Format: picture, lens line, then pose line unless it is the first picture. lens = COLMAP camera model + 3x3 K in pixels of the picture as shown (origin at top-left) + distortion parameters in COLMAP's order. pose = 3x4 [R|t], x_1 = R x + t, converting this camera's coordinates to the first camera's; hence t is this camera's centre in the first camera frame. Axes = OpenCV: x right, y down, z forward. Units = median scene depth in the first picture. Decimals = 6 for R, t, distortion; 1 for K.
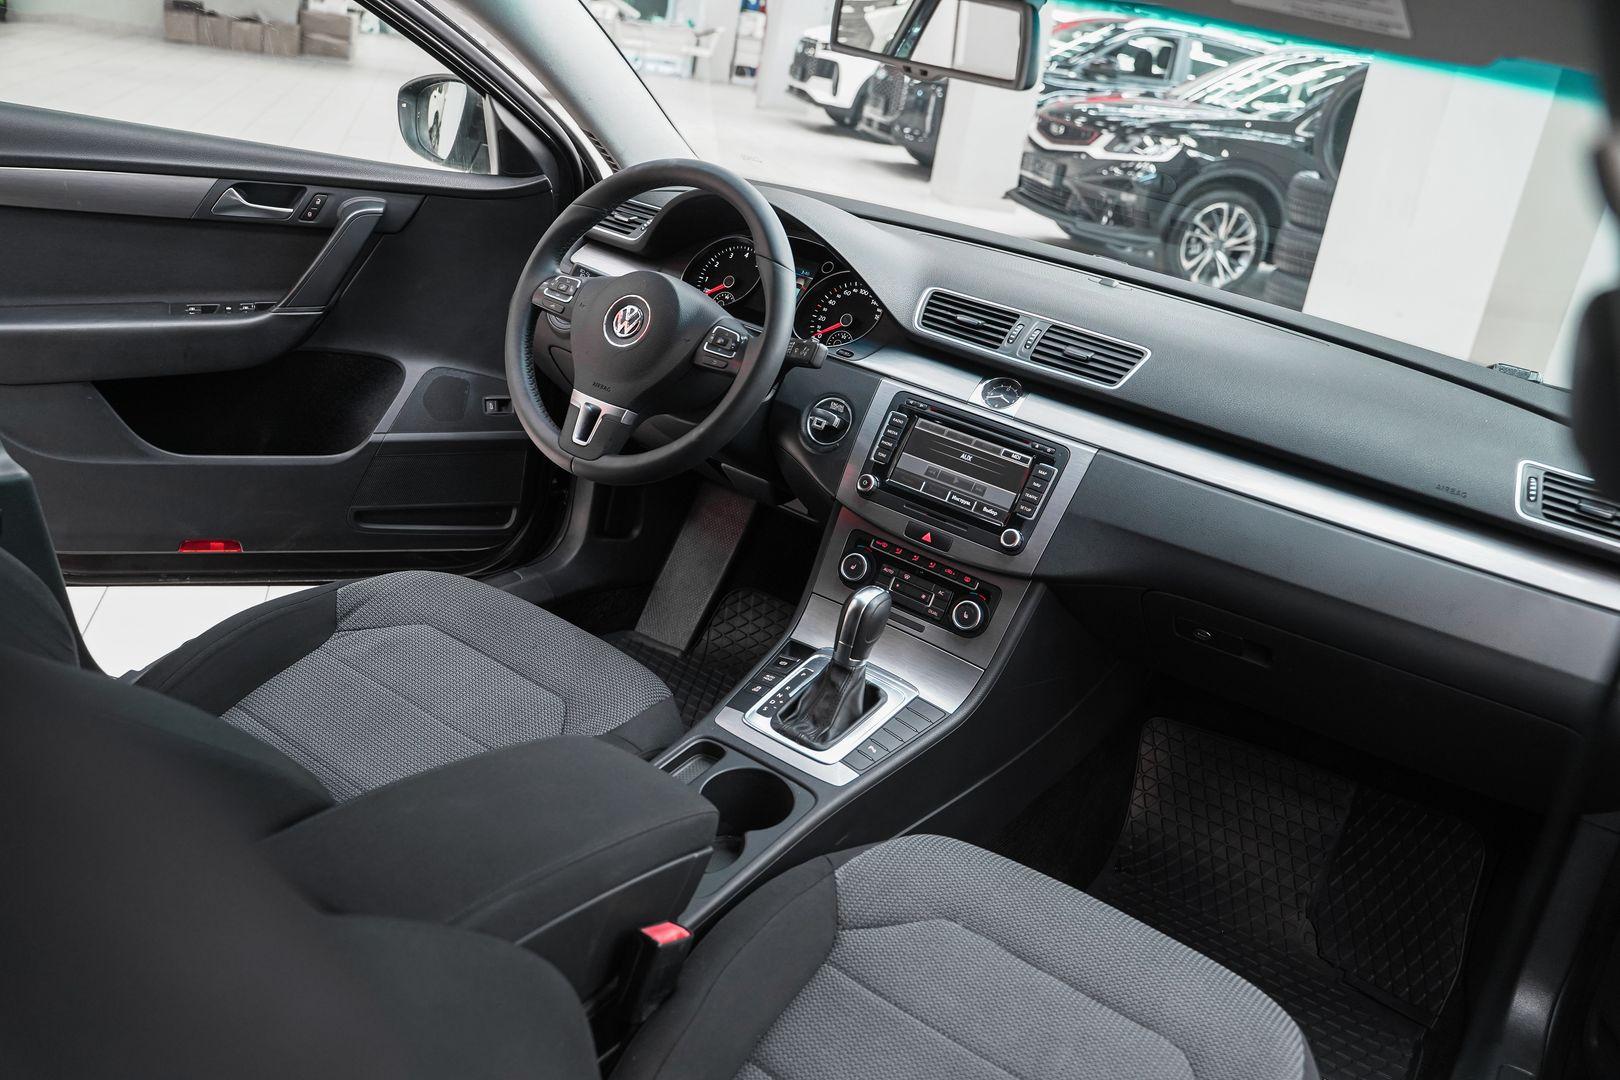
lens RADIAL K [[1307.6, 0, 810.0], [0, 1307.6, 540.0], [0, 0, 1]] dist [-0.111991, 0.091242]
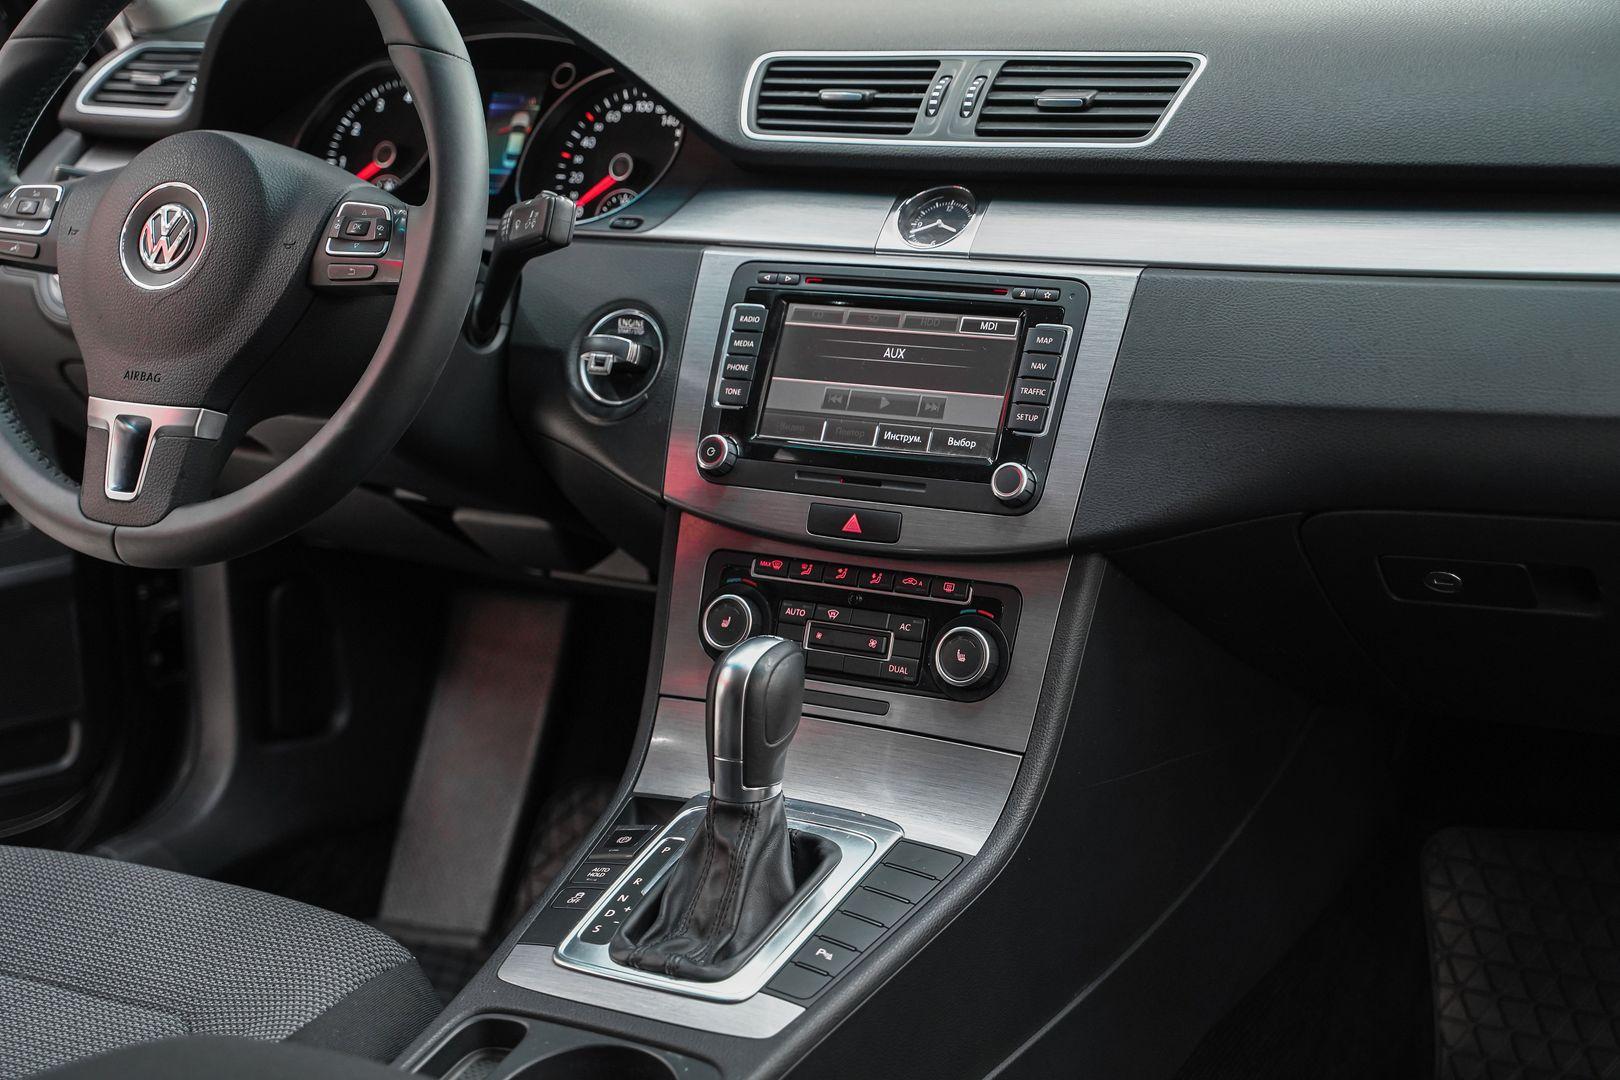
lens RADIAL K [[2576.9, 0, 810.0], [0, 2576.9, 540.0], [0, 0, 1]] dist [0.143831, 0.253603]
pose [[0.974865, -0.221870, 0.020286, 0.051352], [0.222781, 0.969753, -0.099740, 0.094848], [0.002457, 0.101752, 0.994807, 0.025451]]
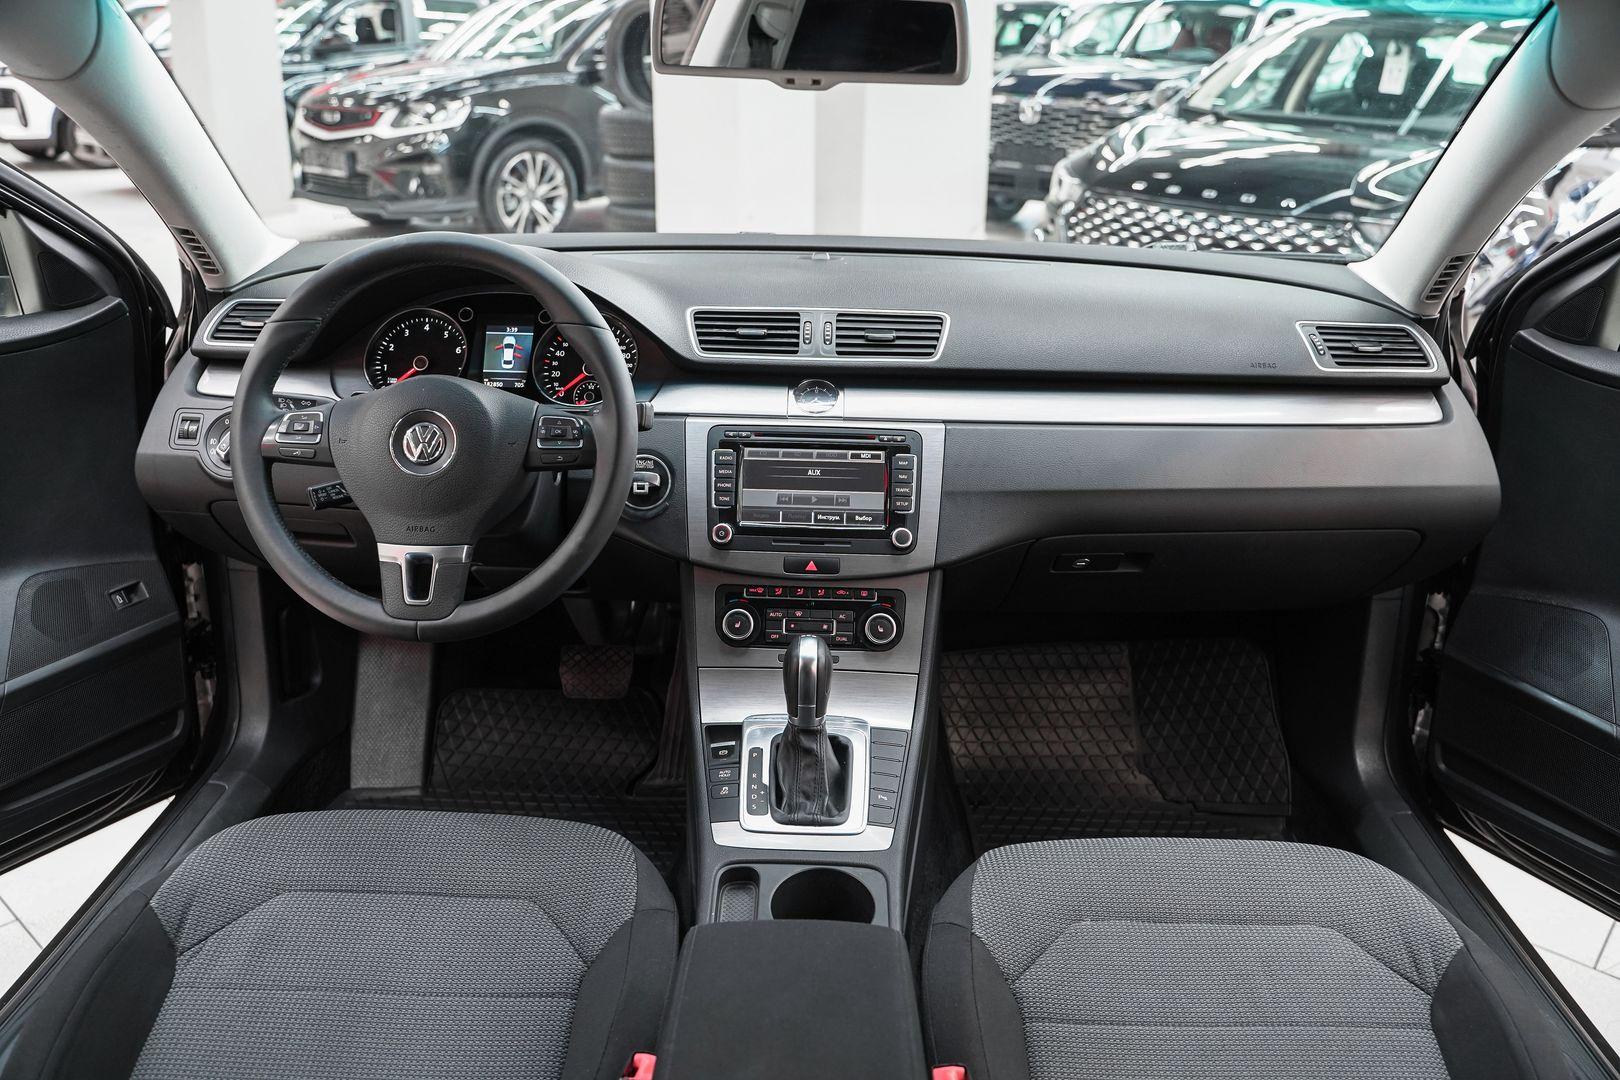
lens RADIAL K [[1307.6, 0, 810.0], [0, 1307.6, 540.0], [0, 0, 1]] dist [-0.111991, 0.091242]
pose [[0.821334, -0.331537, 0.464213, -0.329861], [0.316202, 0.941908, 0.113246, -0.122593], [-0.474791, 0.053773, 0.878454, 0.170521]]
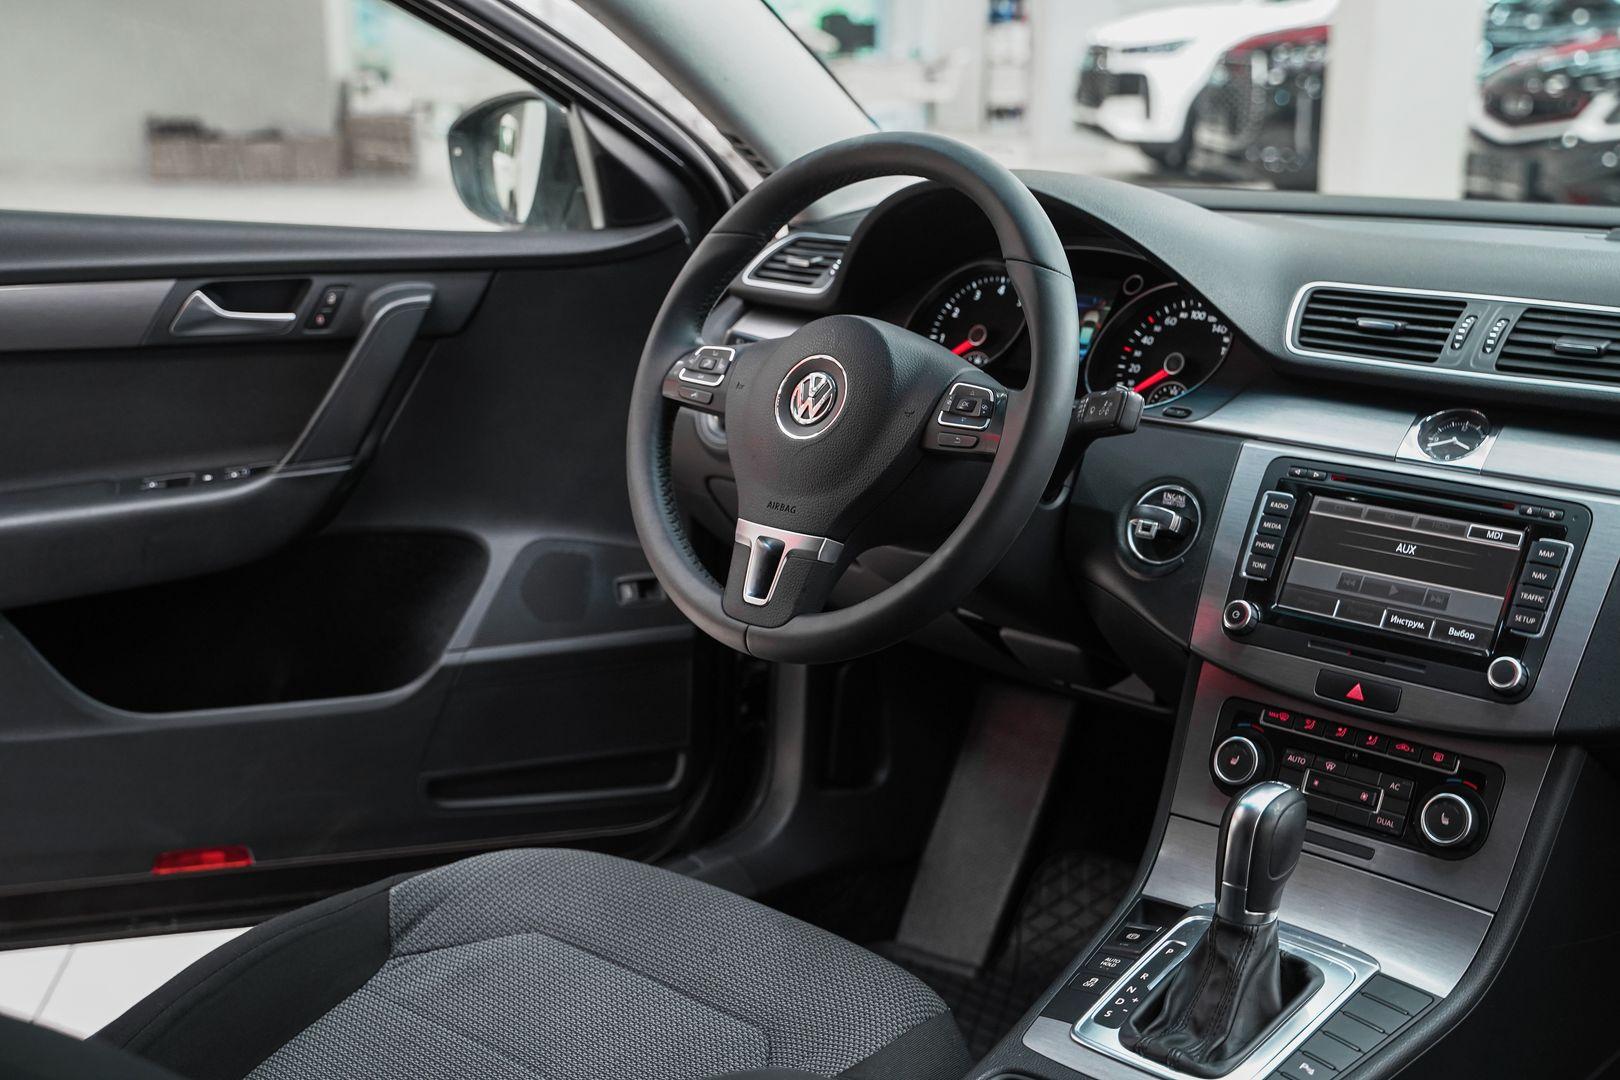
lens RADIAL K [[2068.3, 0, 835.1], [0, 2068.3, 514.9], [0, 0, 1]] dist [0.030050, 0.093731]
pose [[0.980259, -0.123351, -0.154523, 0.014773], [0.096539, 0.980637, -0.170388, 0.053481], [0.172549, 0.152106, 0.973186, 0.053360]]
